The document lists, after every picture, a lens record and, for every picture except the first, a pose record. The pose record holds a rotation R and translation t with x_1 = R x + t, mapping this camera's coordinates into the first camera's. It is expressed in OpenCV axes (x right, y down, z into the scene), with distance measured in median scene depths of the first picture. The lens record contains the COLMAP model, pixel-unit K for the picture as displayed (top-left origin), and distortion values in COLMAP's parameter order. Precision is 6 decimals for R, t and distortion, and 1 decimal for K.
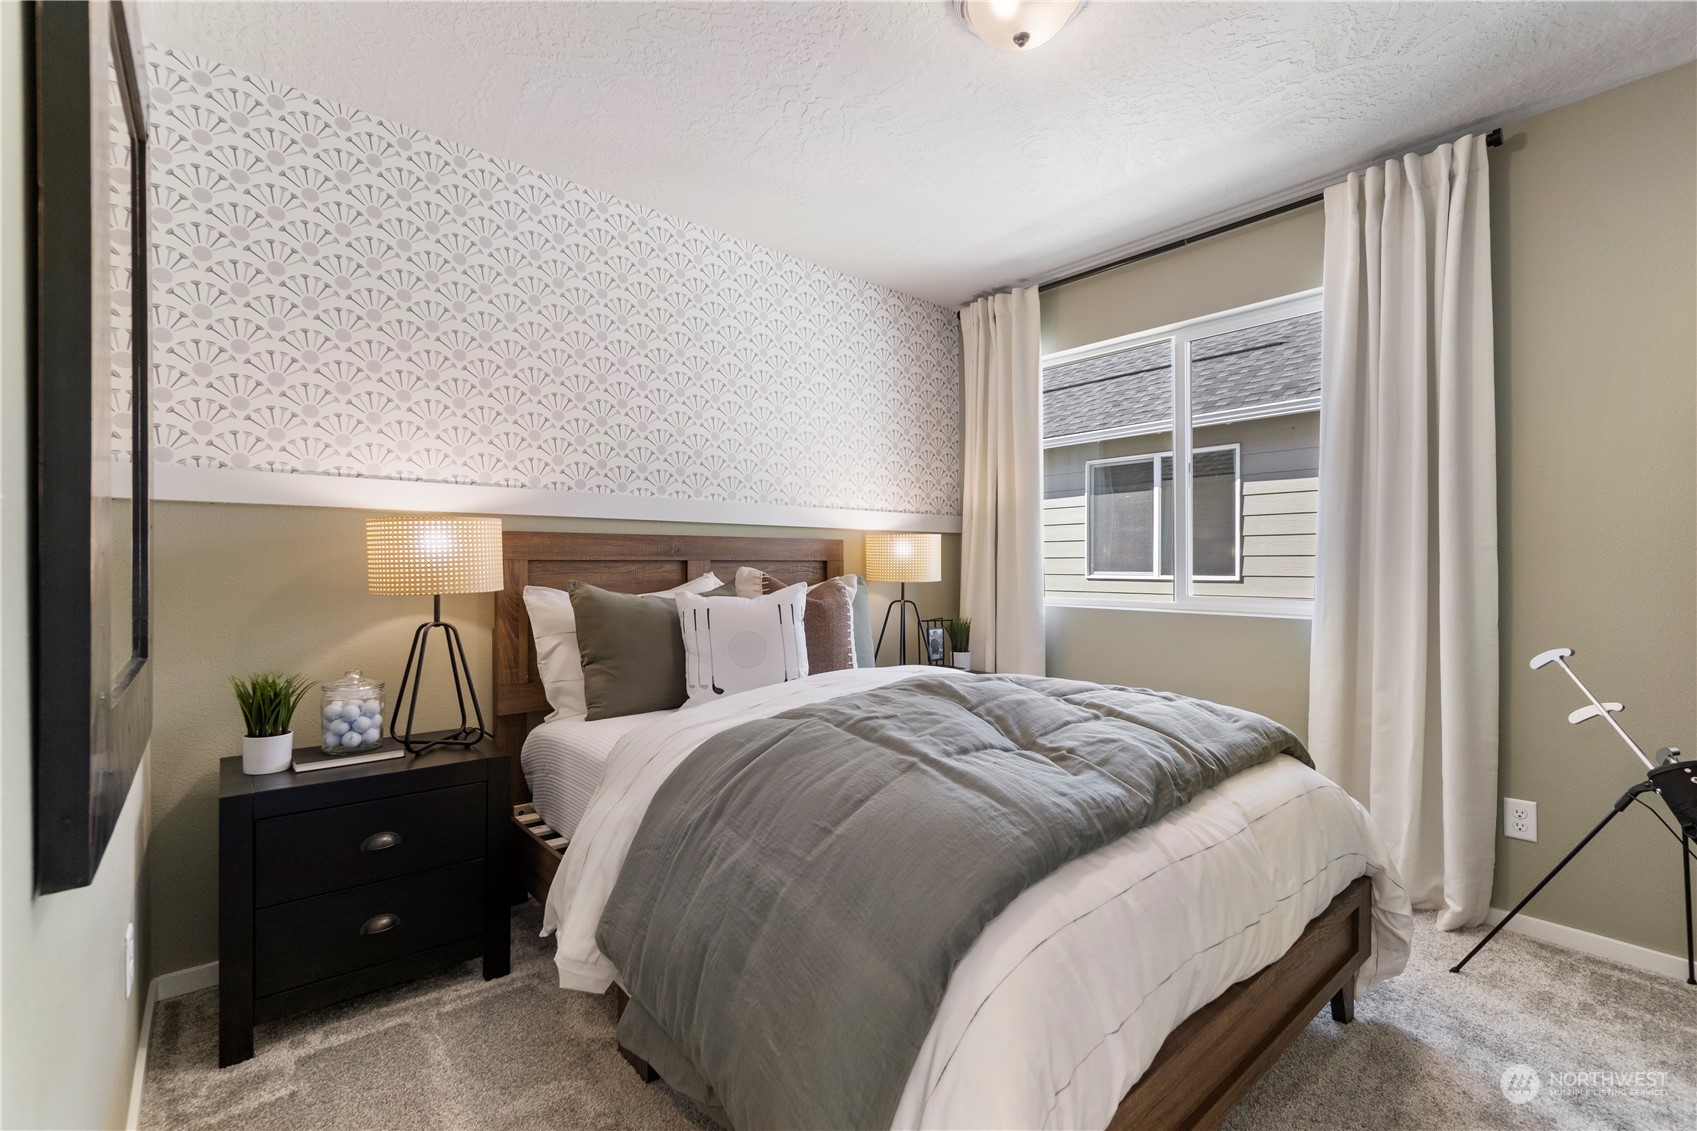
lens RADIAL K [[764.6, 0, 847.5], [0, 764.6, 567.1], [0, 0, 1]] dist [-0.005275, 0.003038]
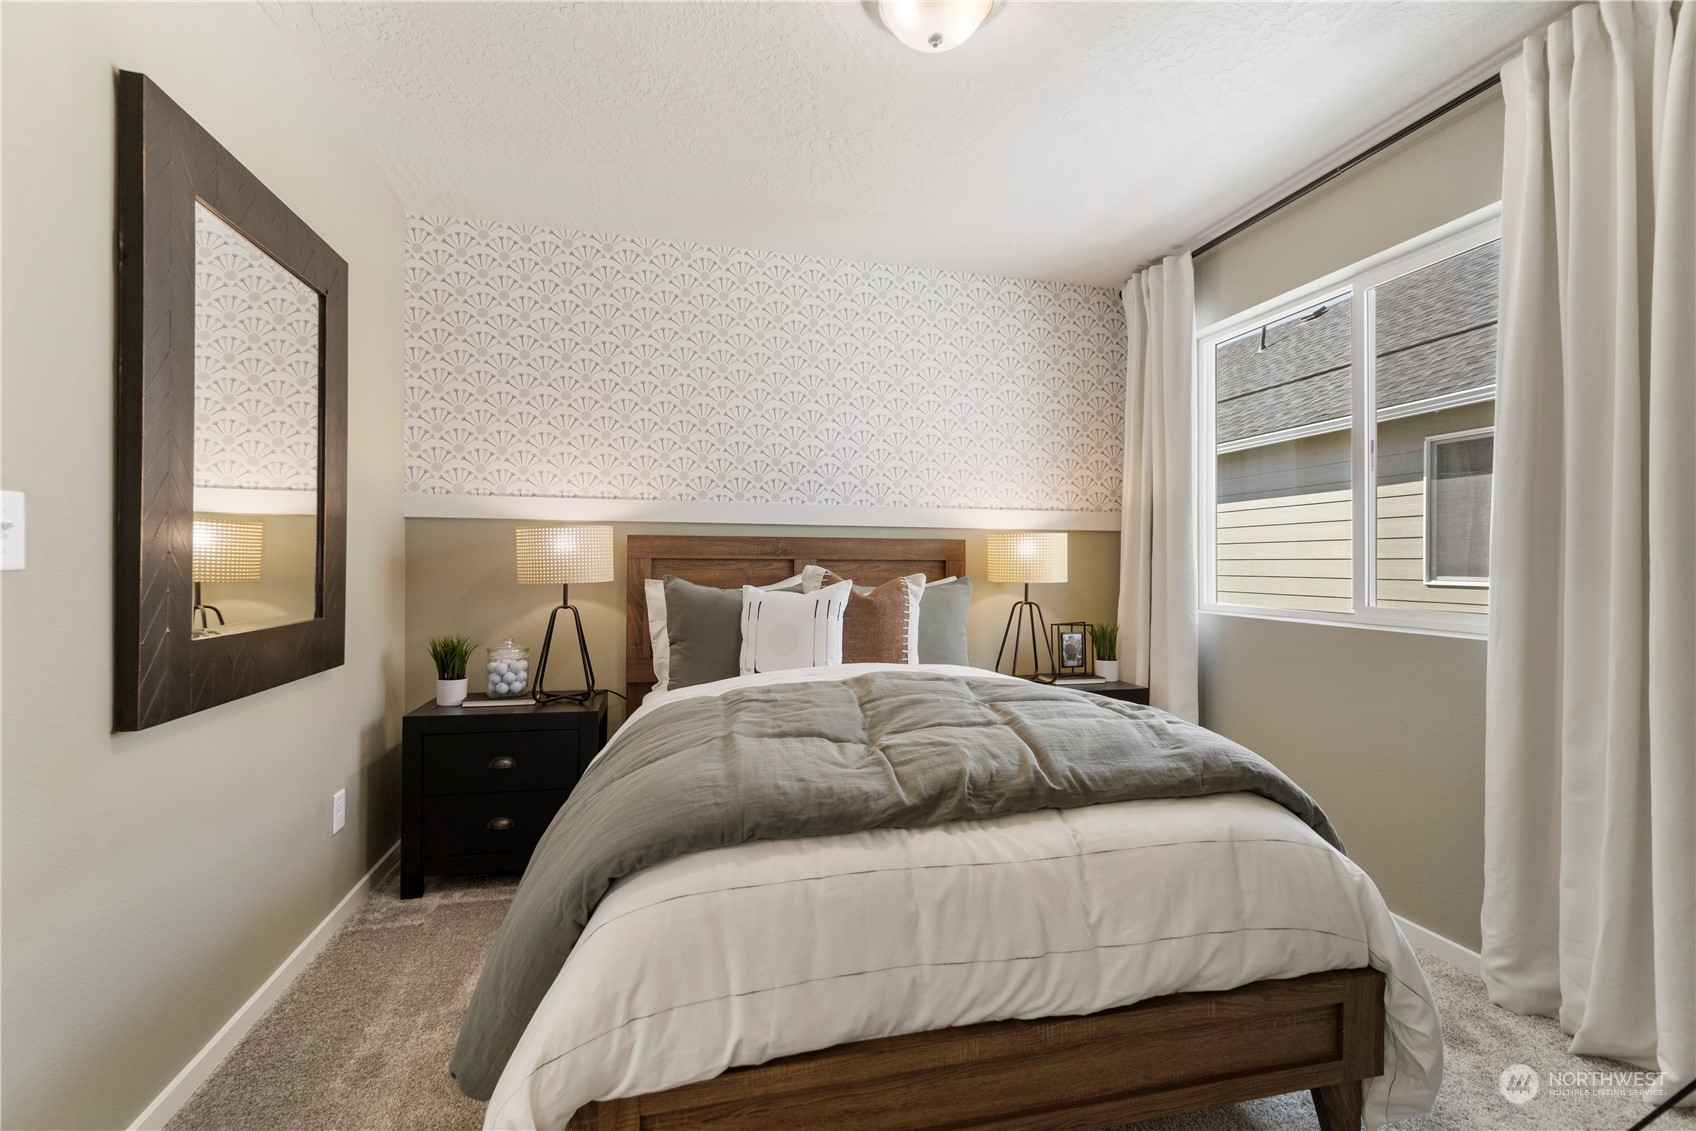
lens RADIAL K [[764.2, 0, 820.5], [0, 764.2, 553.2], [0, 0, 1]] dist [-0.005275, 0.003038]
pose [[0.885887, 0.000320, -0.463901, 0.384043], [-0.008652, 0.999837, -0.015832, -0.000250], [0.463820, 0.018039, 0.885746, 0.033159]]
